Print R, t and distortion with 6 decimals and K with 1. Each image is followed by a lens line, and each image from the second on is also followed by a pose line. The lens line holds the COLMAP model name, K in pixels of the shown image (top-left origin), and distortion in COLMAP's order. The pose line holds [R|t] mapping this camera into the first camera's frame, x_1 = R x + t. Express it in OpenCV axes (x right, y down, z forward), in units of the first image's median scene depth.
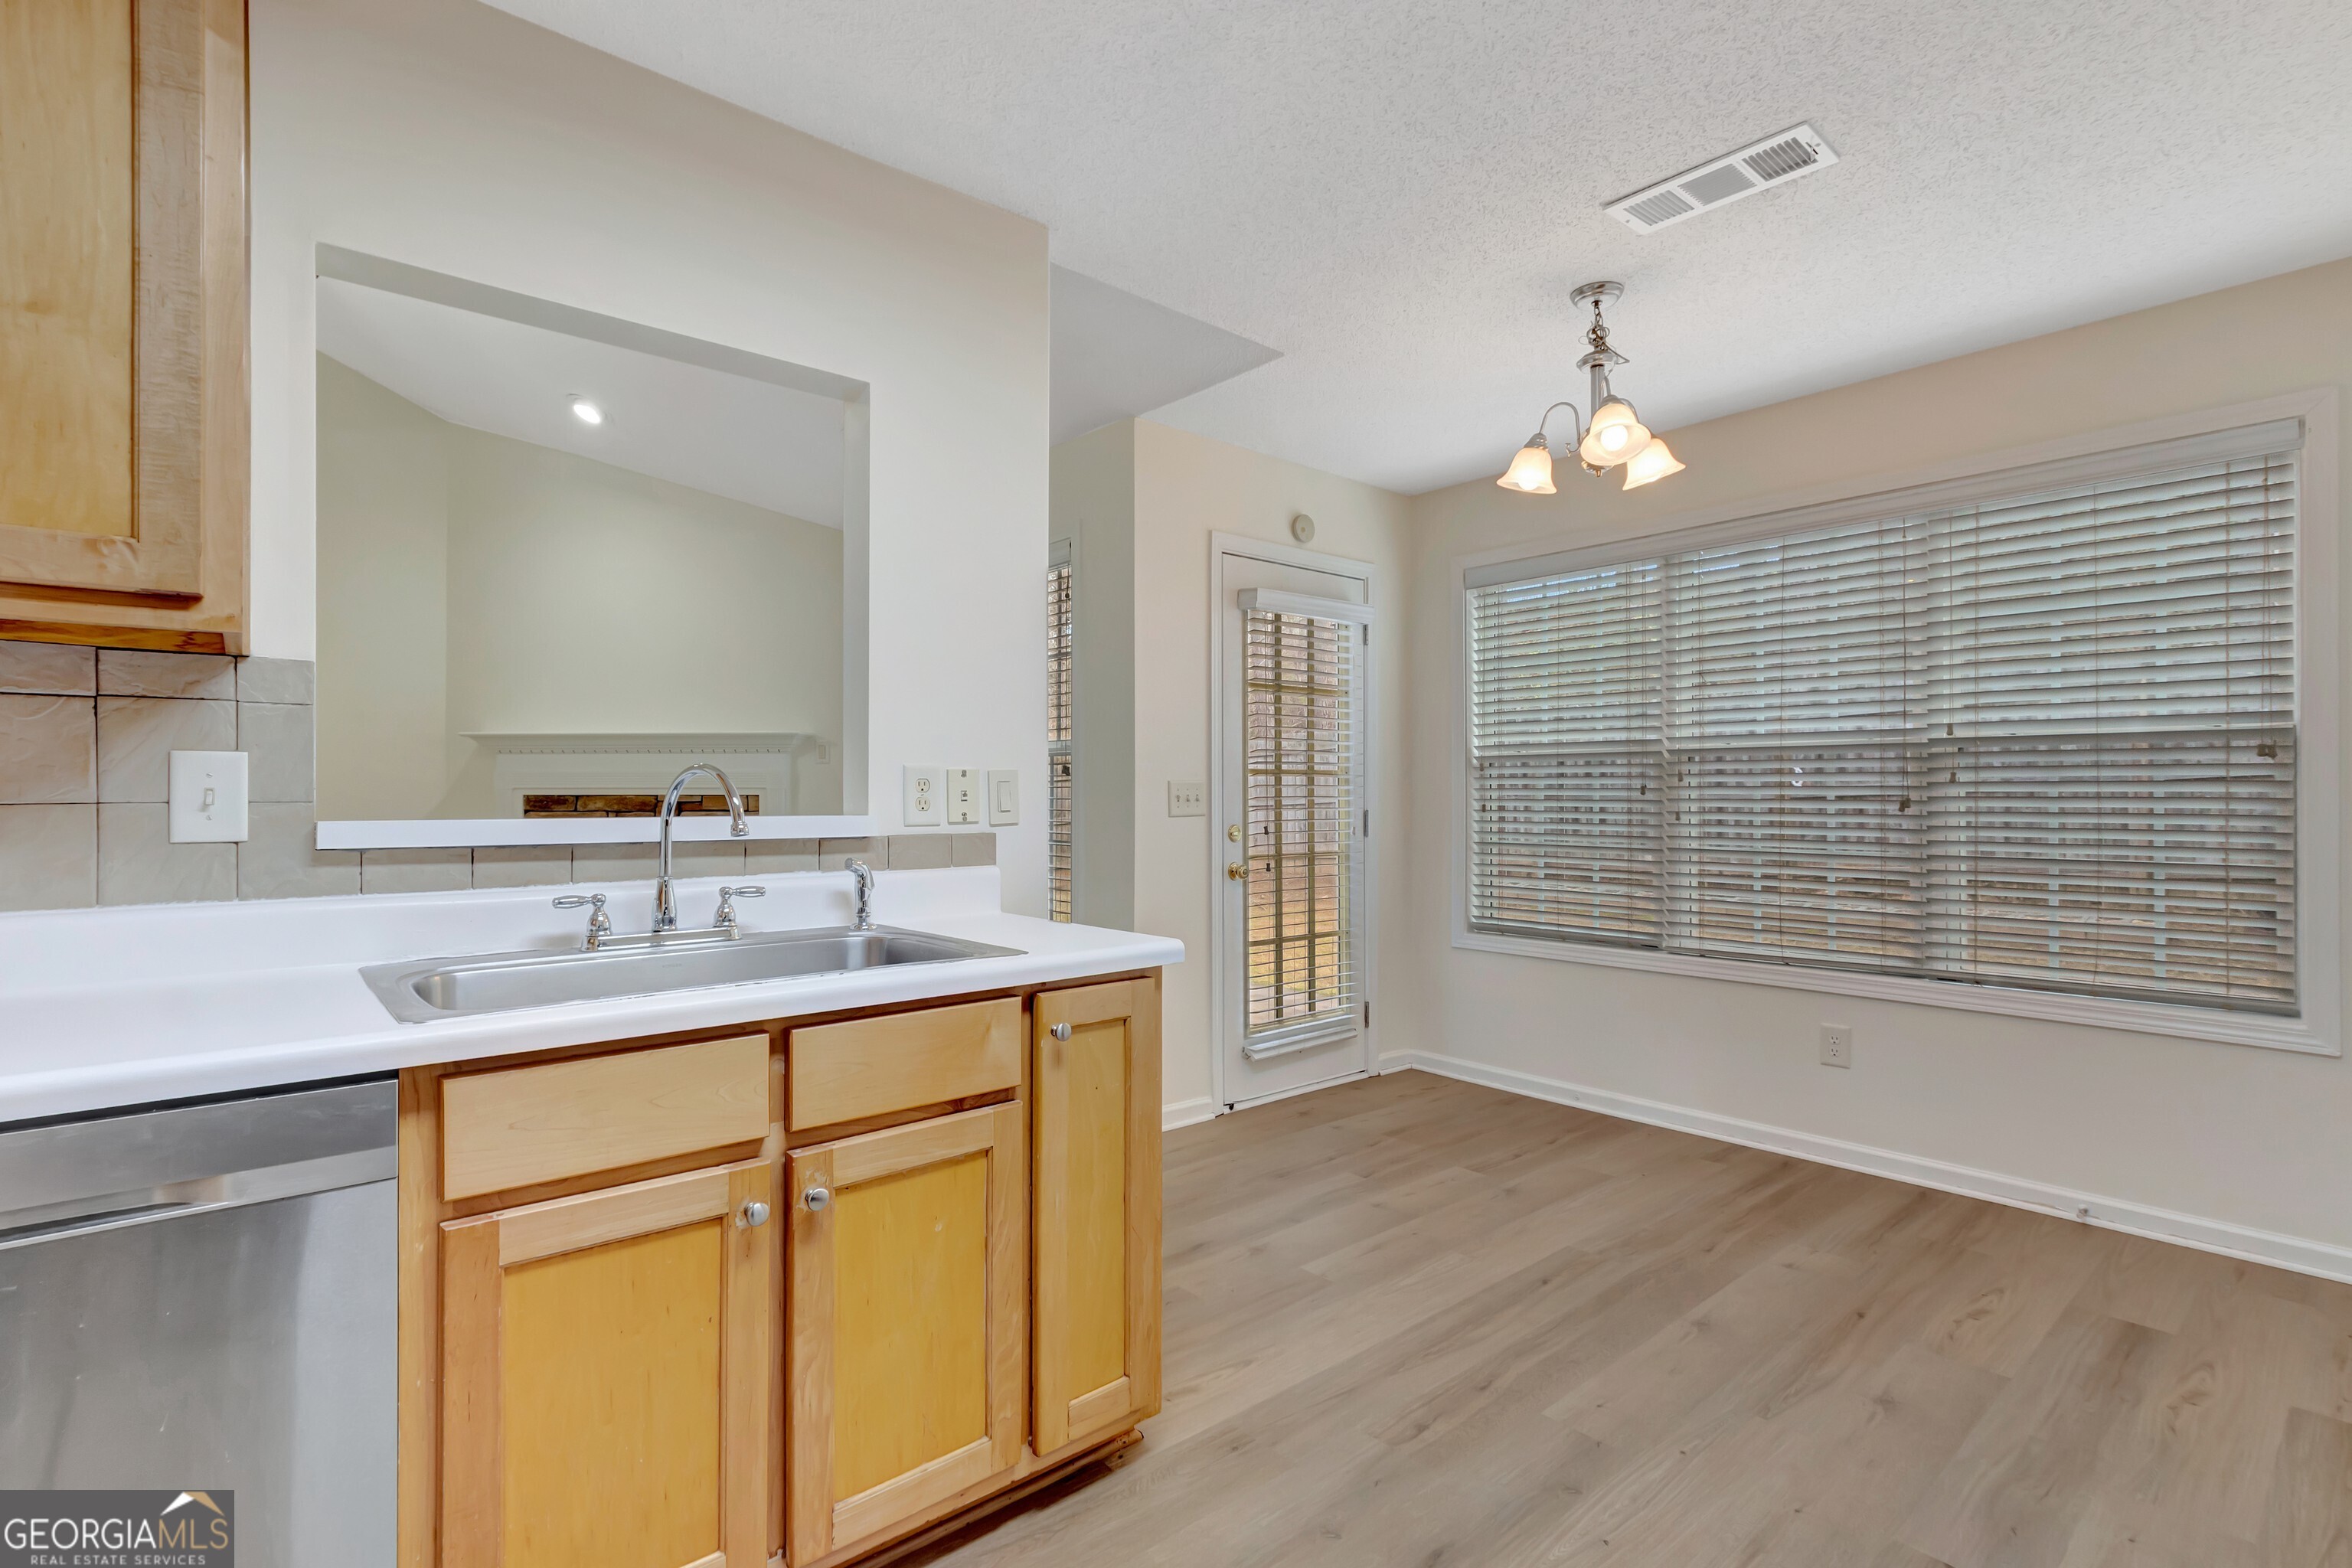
lens RADIAL K [[1105.7, 0, 1137.0], [0, 1105.7, 793.3], [0, 0, 1]] dist [0.004356, -0.011519]
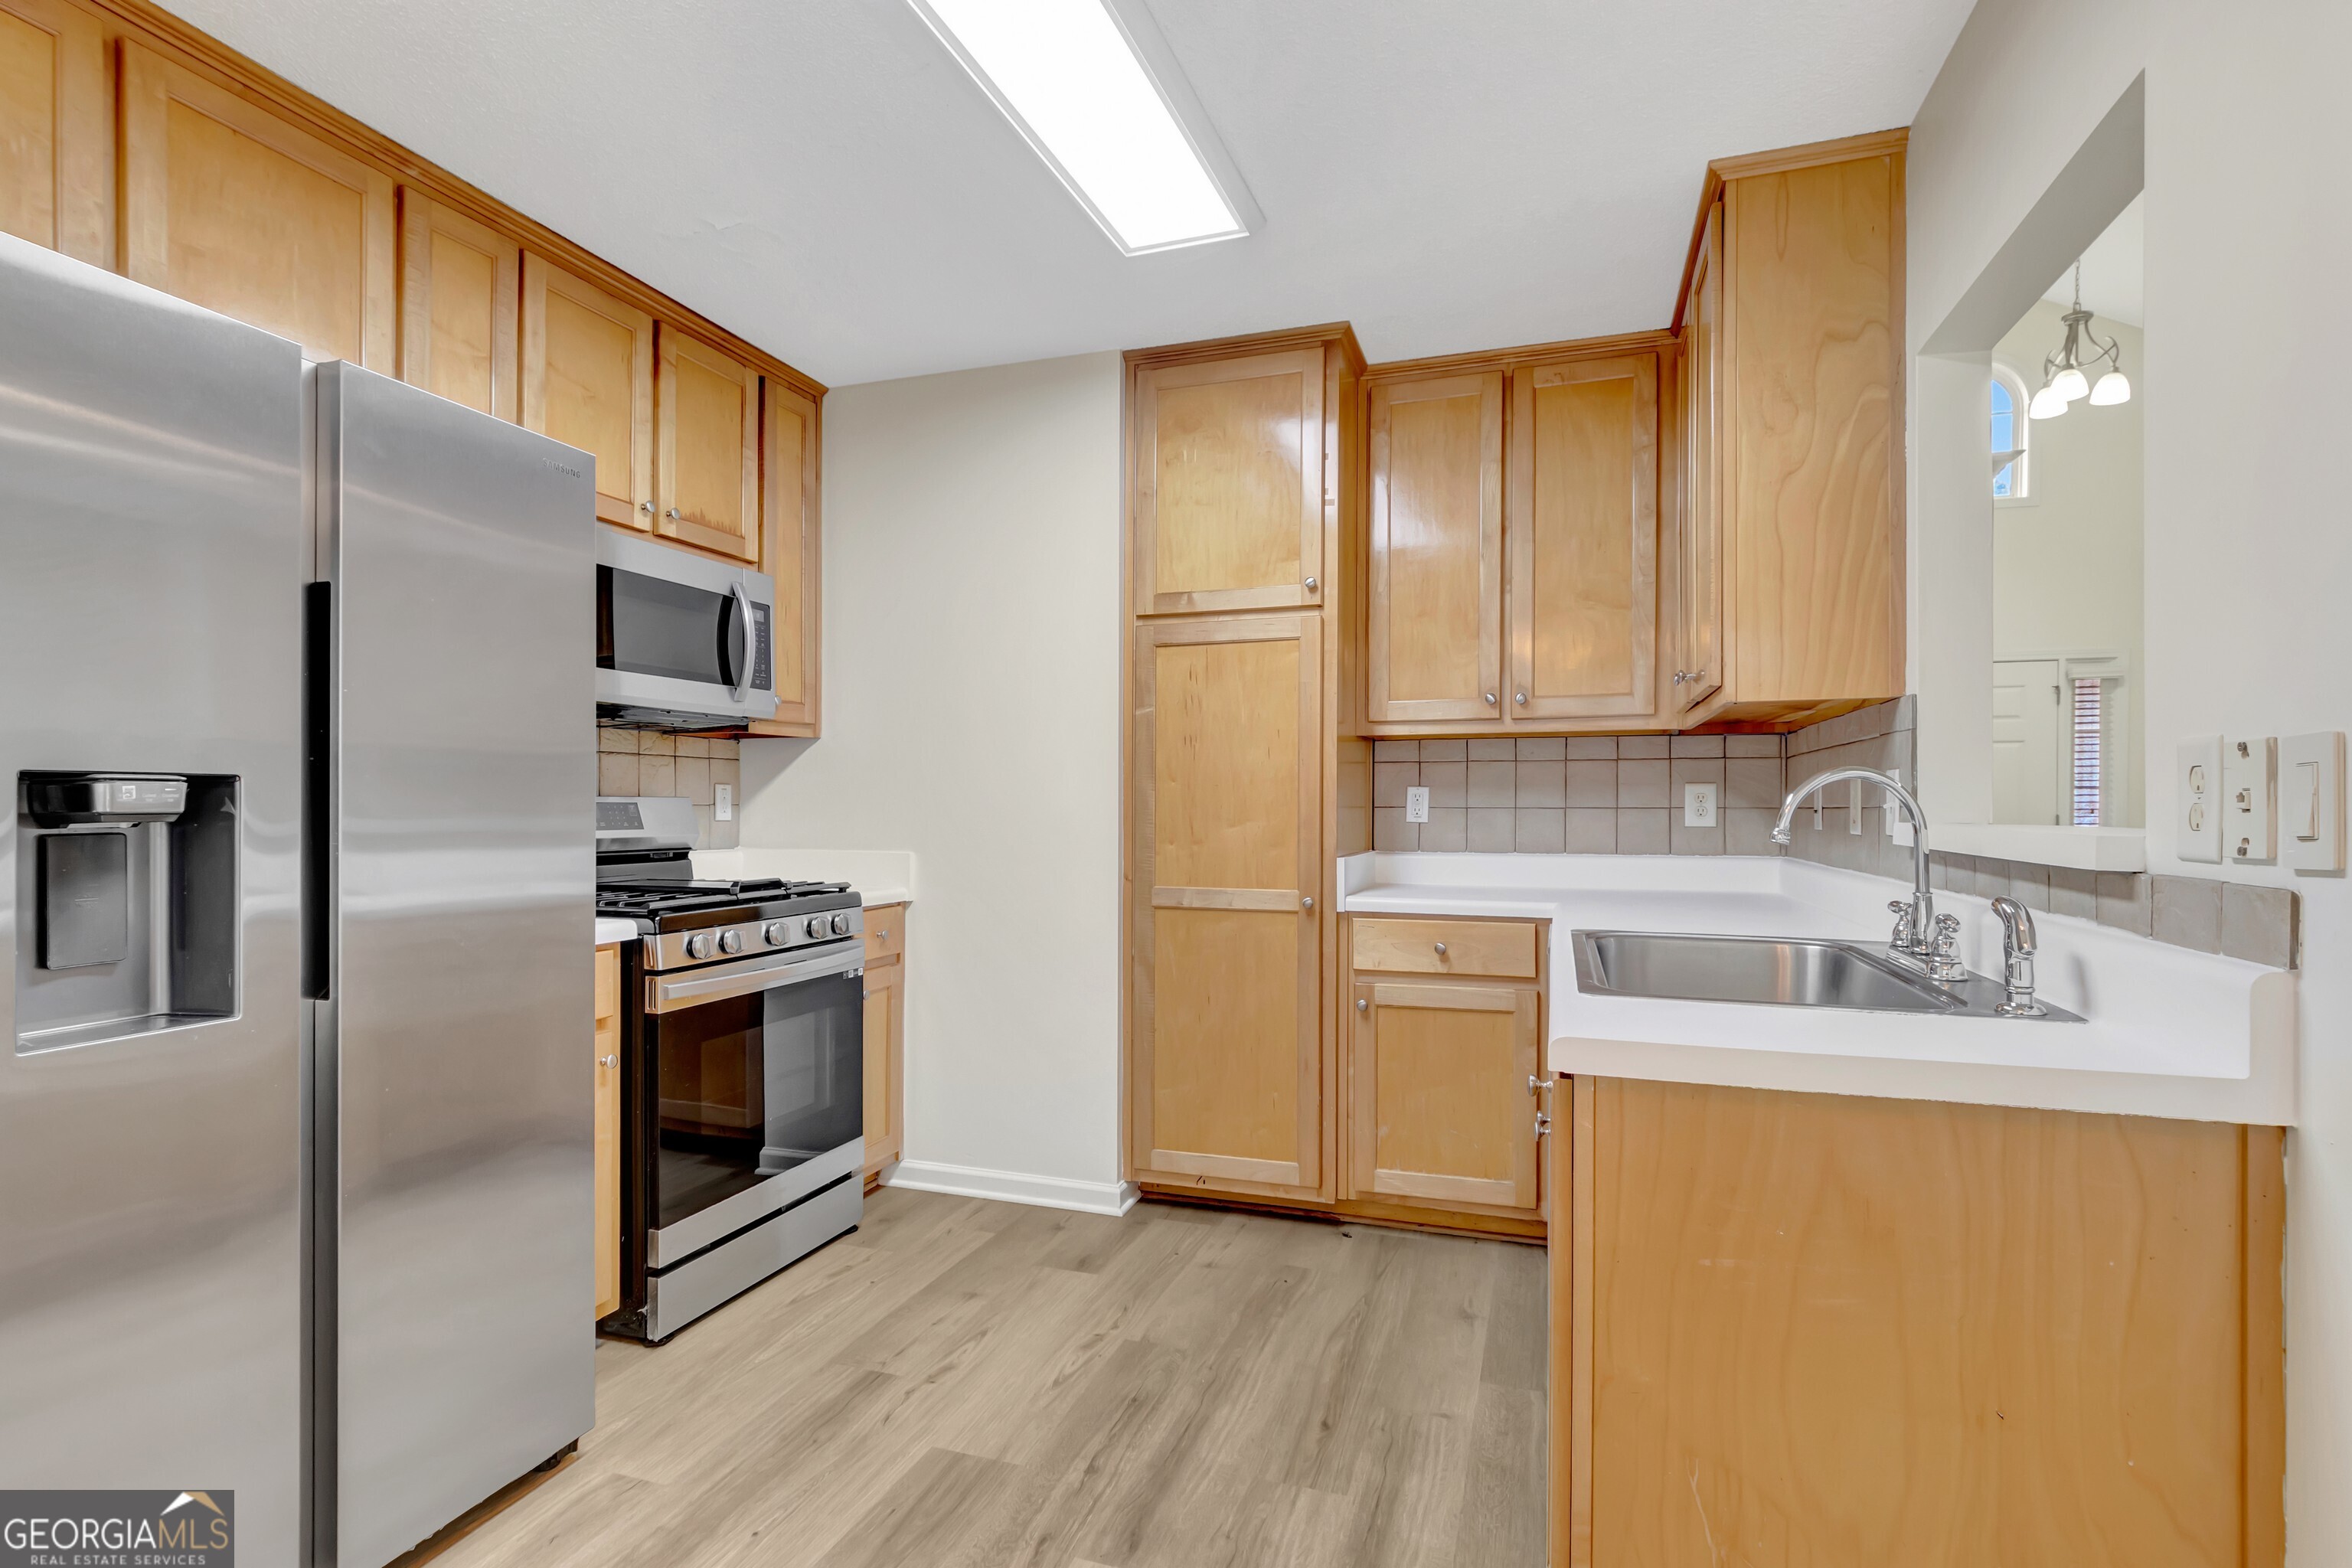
lens RADIAL K [[1159.1, 0, 1144.7], [0, 1159.1, 805.5], [0, 0, 1]] dist [0.001245, -0.001099]
pose [[-0.861029, 0.001157, -0.508554, 0.322928], [0.000661, 0.999999, 0.001157, 0.002700], [0.508555, 0.000660, -0.861029, 0.825864]]
